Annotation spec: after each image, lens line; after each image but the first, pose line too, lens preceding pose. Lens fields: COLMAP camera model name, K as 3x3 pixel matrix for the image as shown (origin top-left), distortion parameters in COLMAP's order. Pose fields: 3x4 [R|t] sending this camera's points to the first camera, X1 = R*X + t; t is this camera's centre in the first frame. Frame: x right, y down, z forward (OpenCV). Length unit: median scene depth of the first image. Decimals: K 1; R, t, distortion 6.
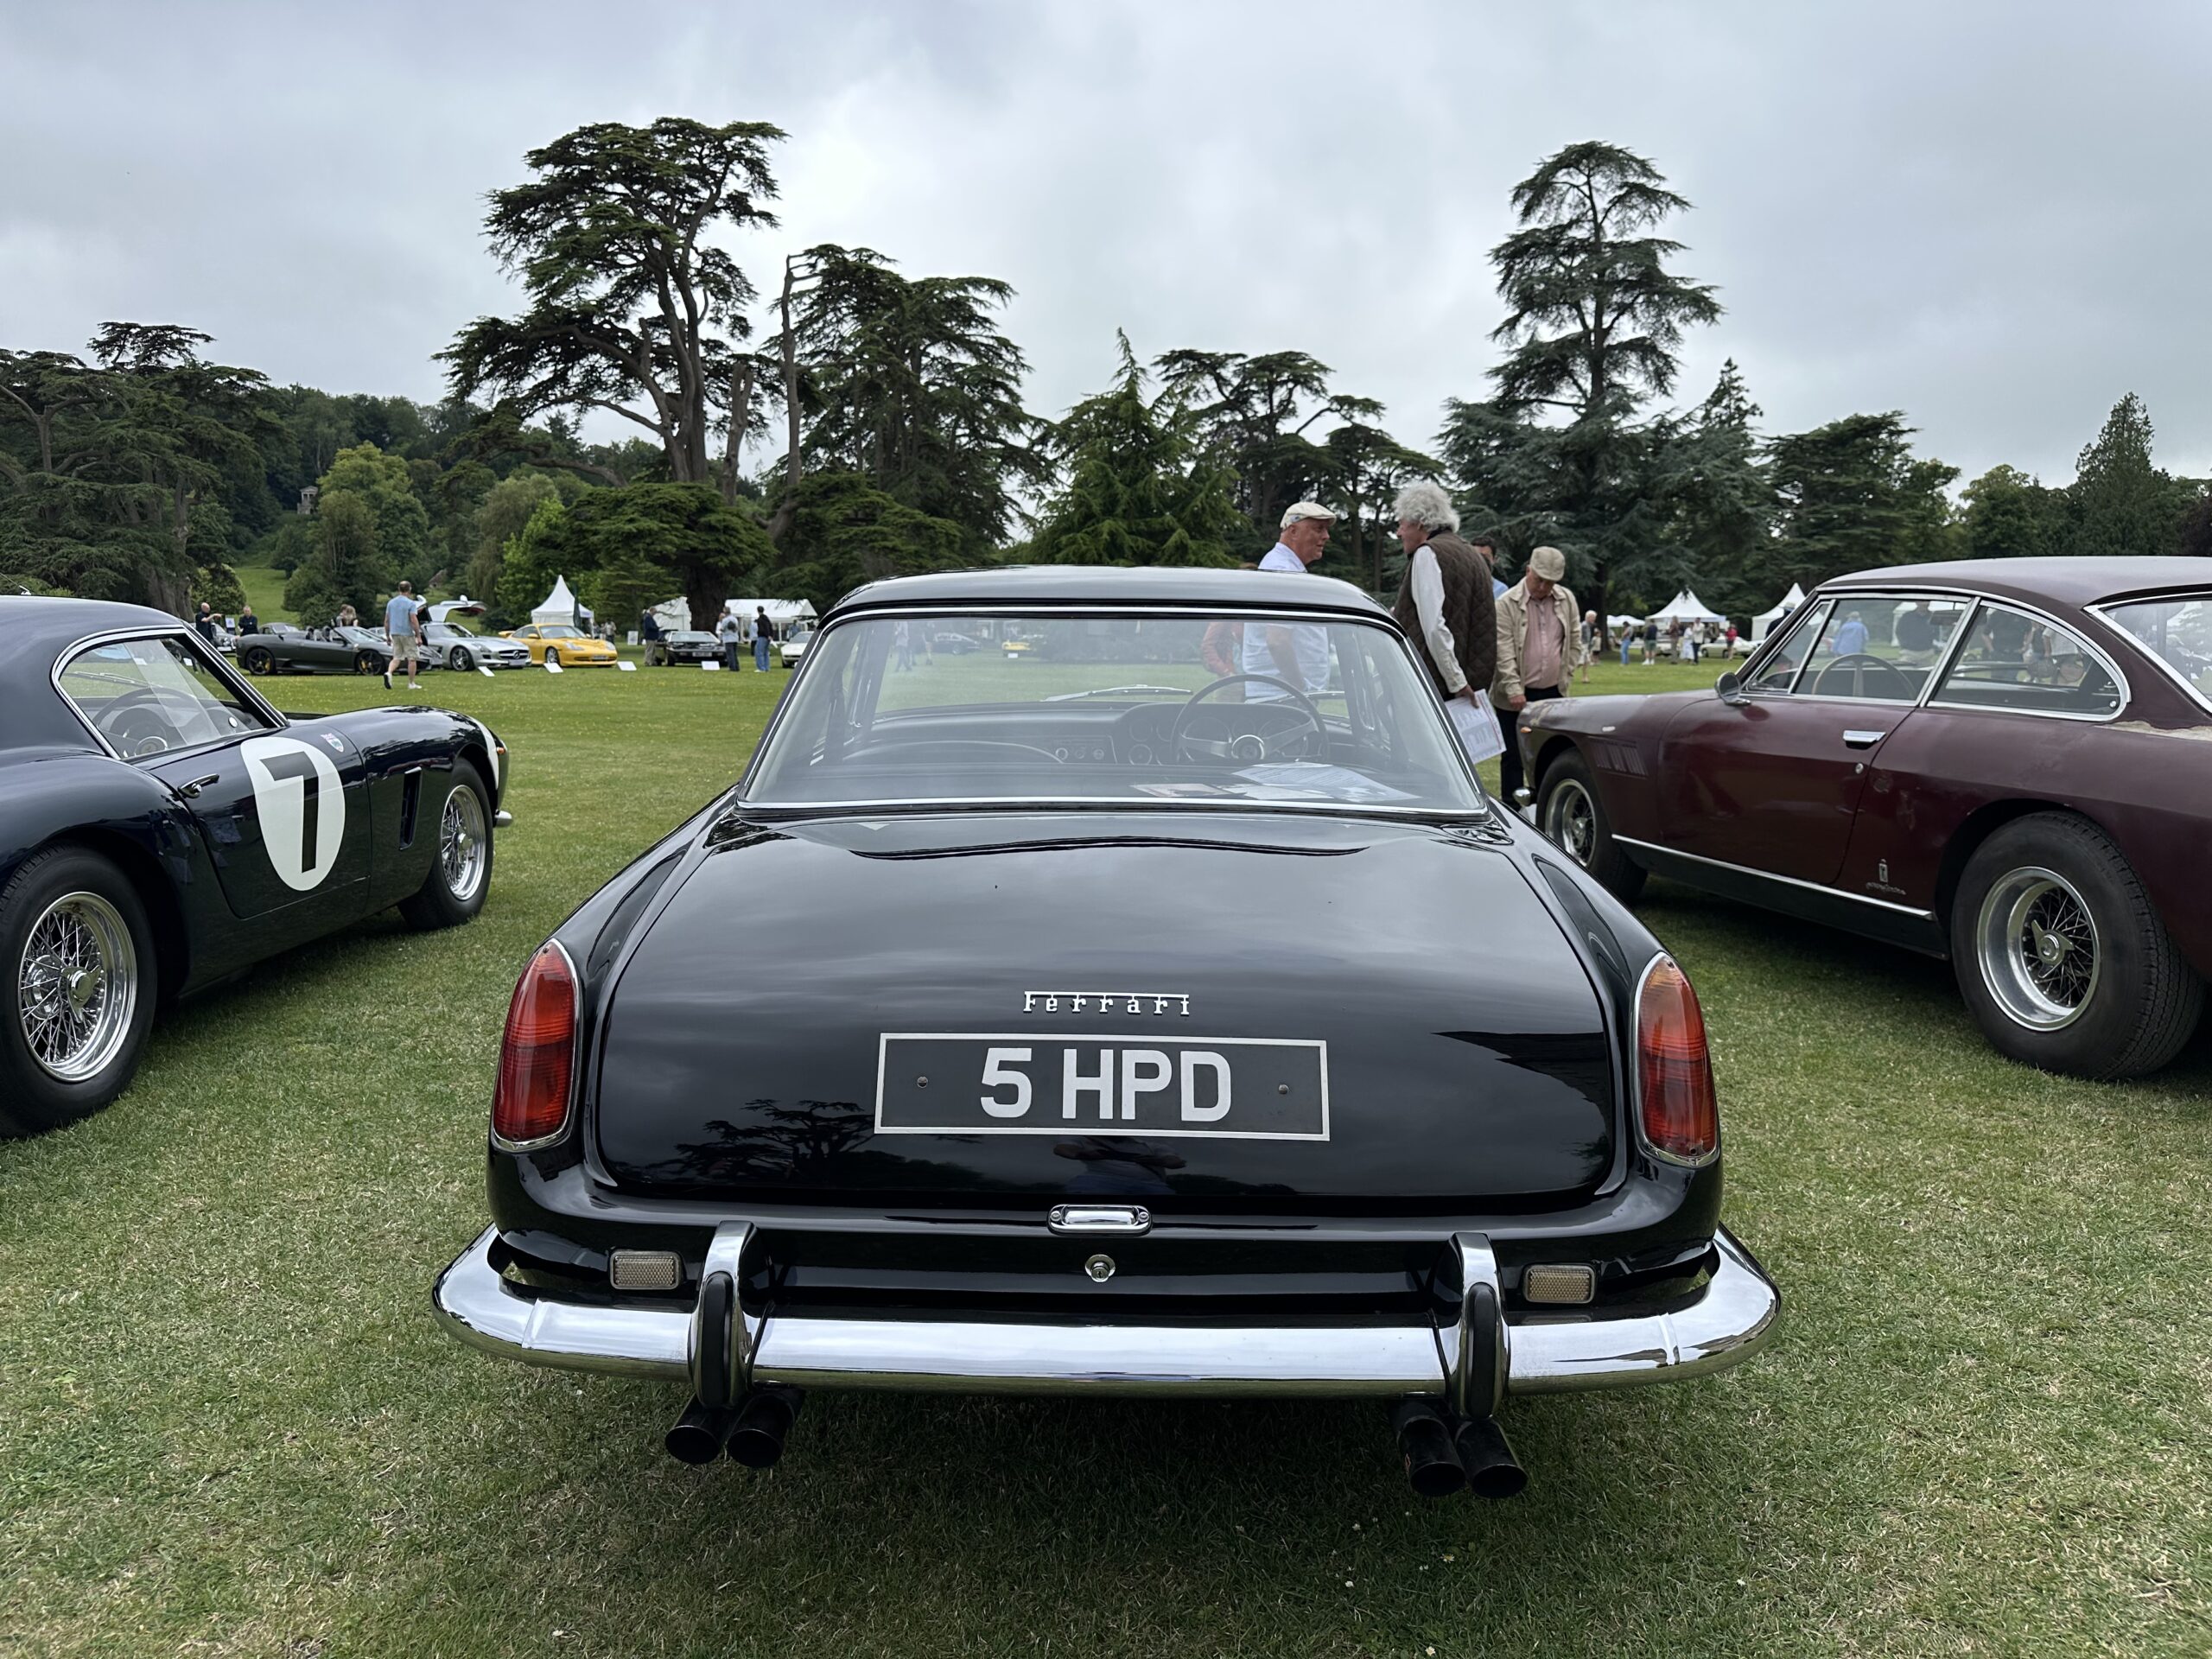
lens RADIAL K [[1542.1, 0, 1073.1], [0, 1542.1, 867.6], [0, 0, 1]] dist [0.005225, -0.012581]
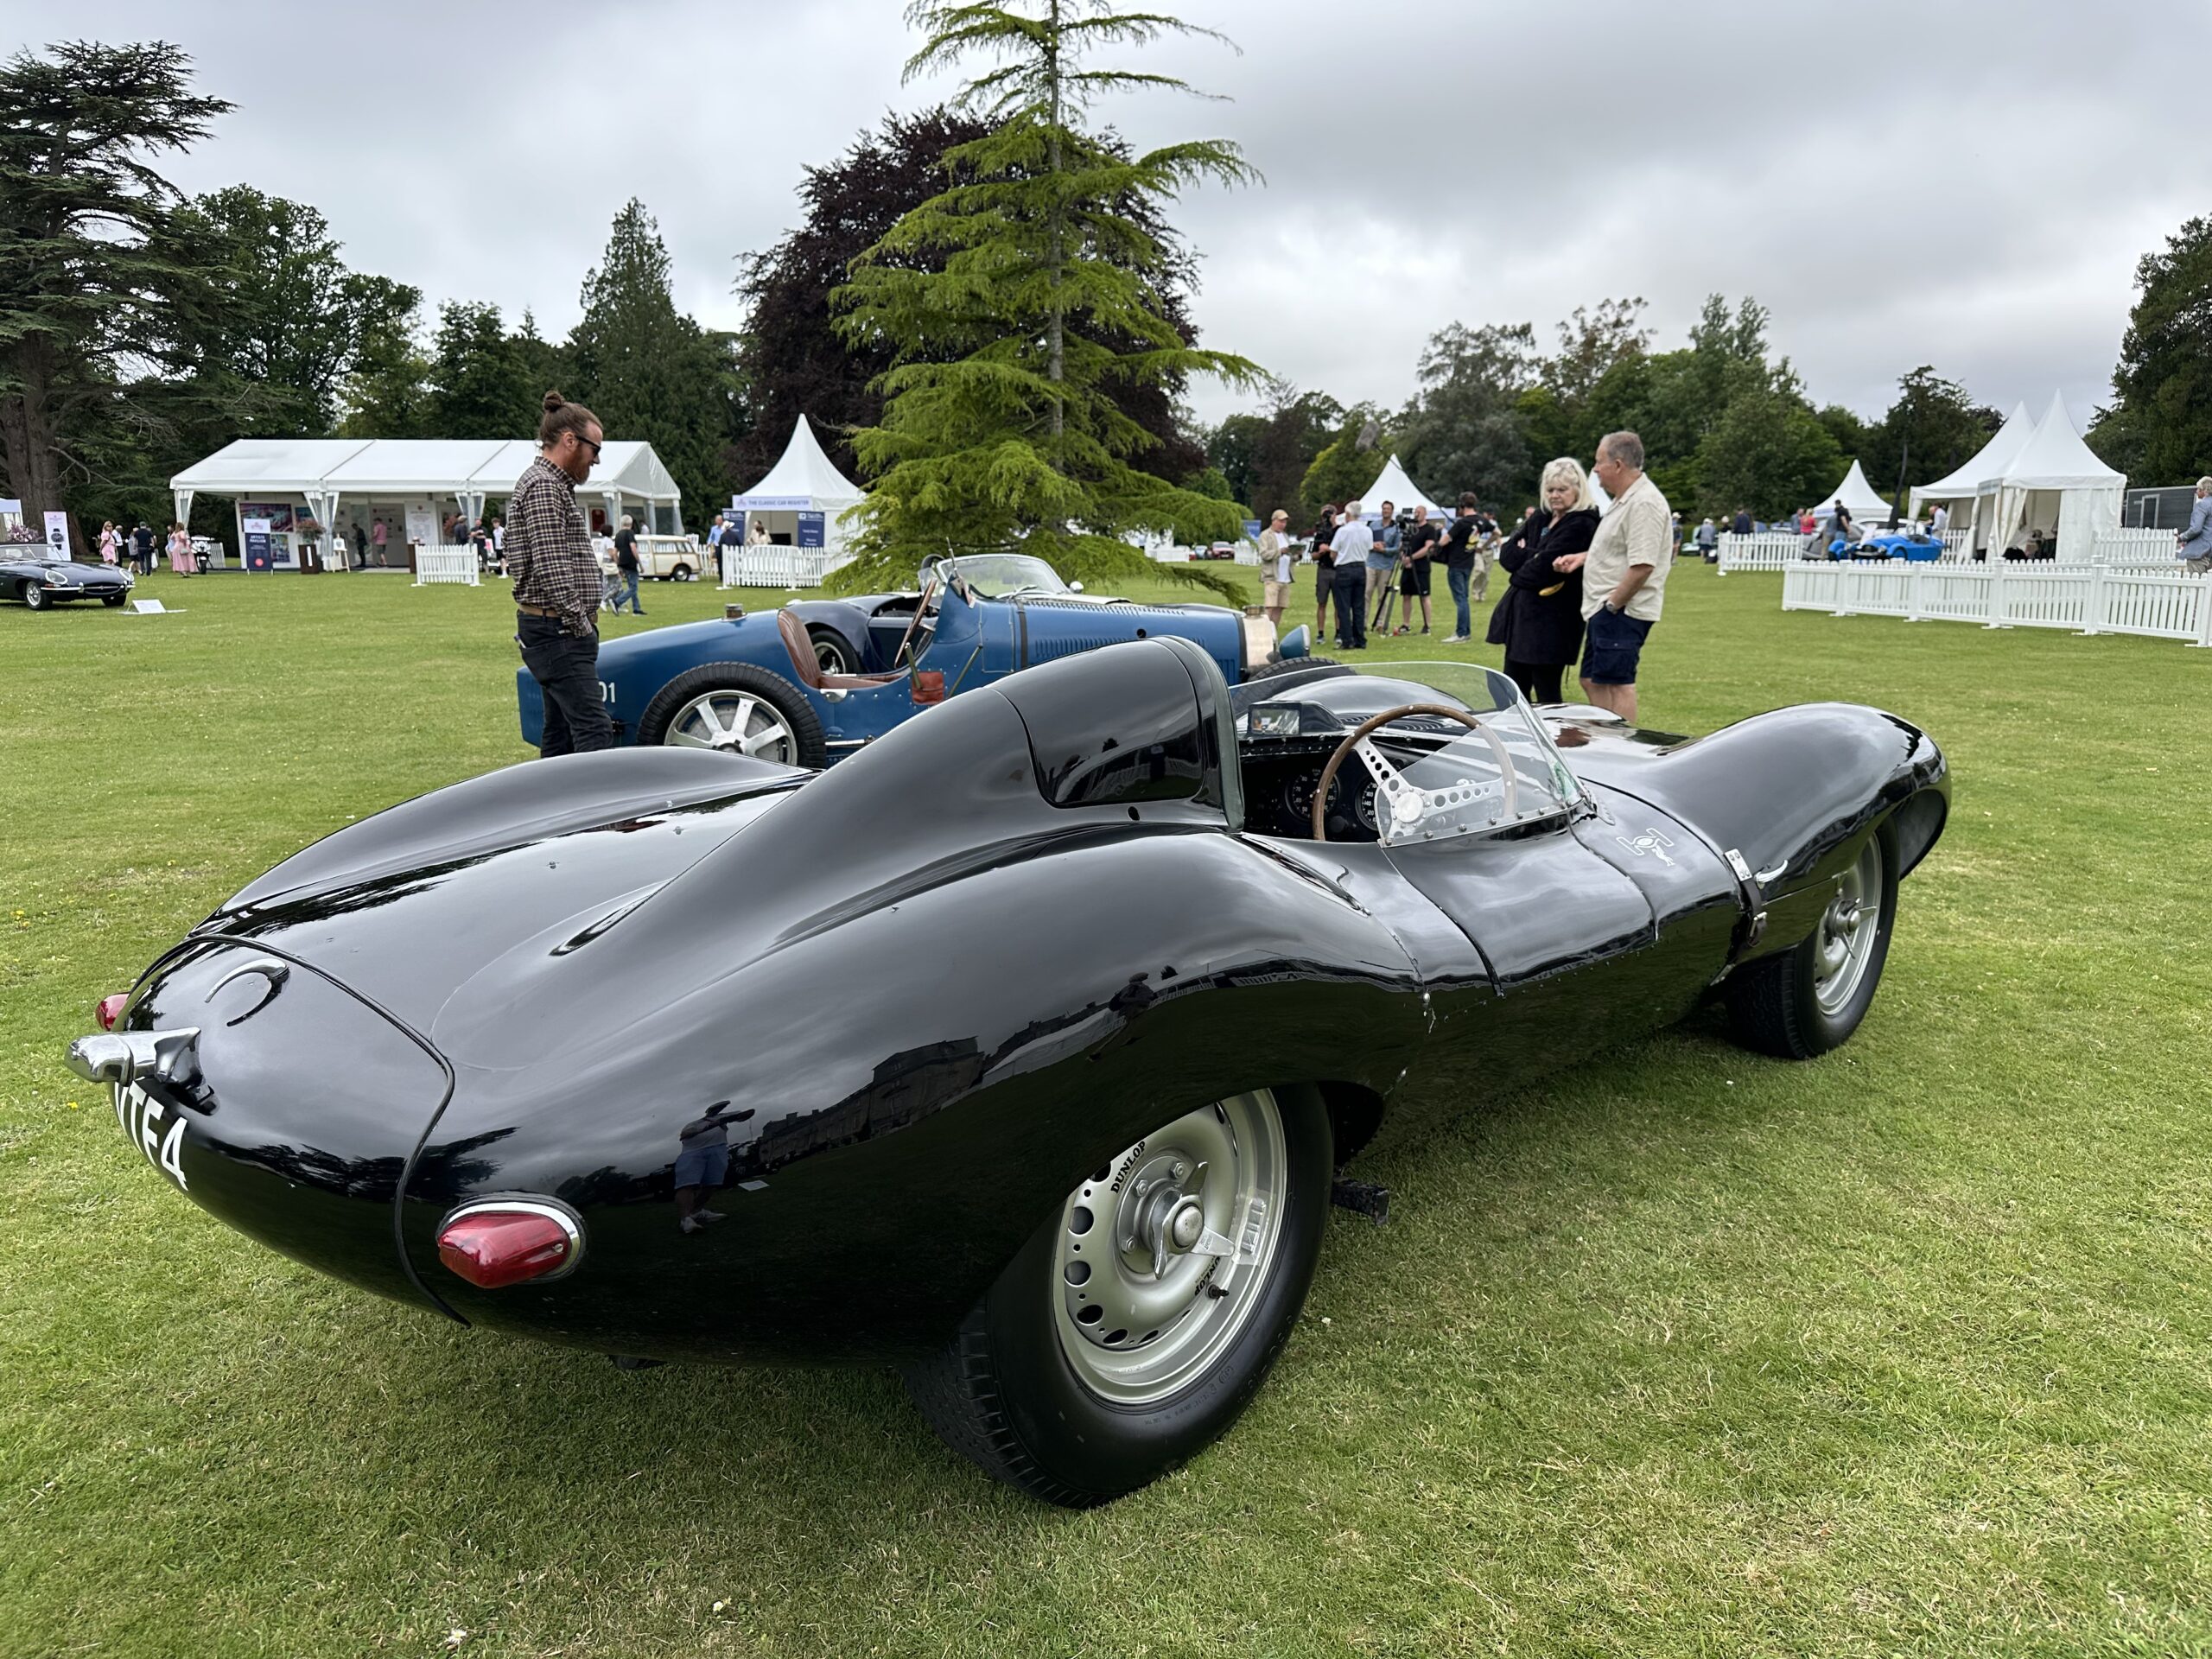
lens RADIAL K [[1542.1, 0, 1092.9], [0, 1542.1, 869.0], [0, 0, 1]] dist [0.005225, -0.012581]
pose [[0.661593, -0.153003, 0.734088, 0.616332], [0.114238, 0.988101, 0.102989, -0.130062], [-0.741111, 0.015724, 0.671199, 0.889145]]
